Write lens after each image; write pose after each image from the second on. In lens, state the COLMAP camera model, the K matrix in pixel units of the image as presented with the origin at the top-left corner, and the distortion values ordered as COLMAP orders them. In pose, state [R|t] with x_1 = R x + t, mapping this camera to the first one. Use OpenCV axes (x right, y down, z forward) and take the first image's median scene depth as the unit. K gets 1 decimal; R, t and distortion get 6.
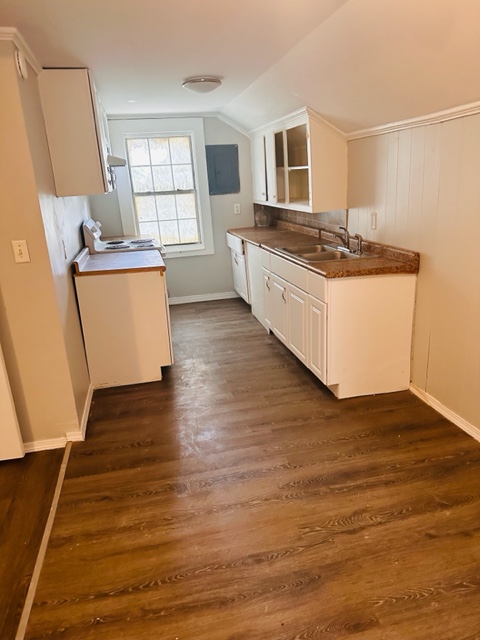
lens RADIAL K [[447.6, 0, 239.7], [0, 447.6, 328.7], [0, 0, 1]] dist [0.227720, -0.204812]
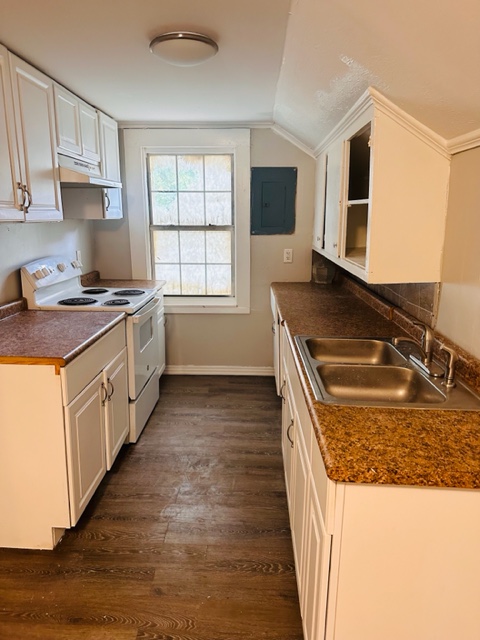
lens RADIAL K [[447.6, 0, 239.7], [0, 447.6, 328.7], [0, 0, 1]] dist [0.227720, -0.204812]
pose [[0.963014, 0.120378, -0.241065, 0.107594], [-0.135764, 0.989568, -0.048205, -0.110363], [0.232747, 0.079150, 0.969311, 0.320168]]
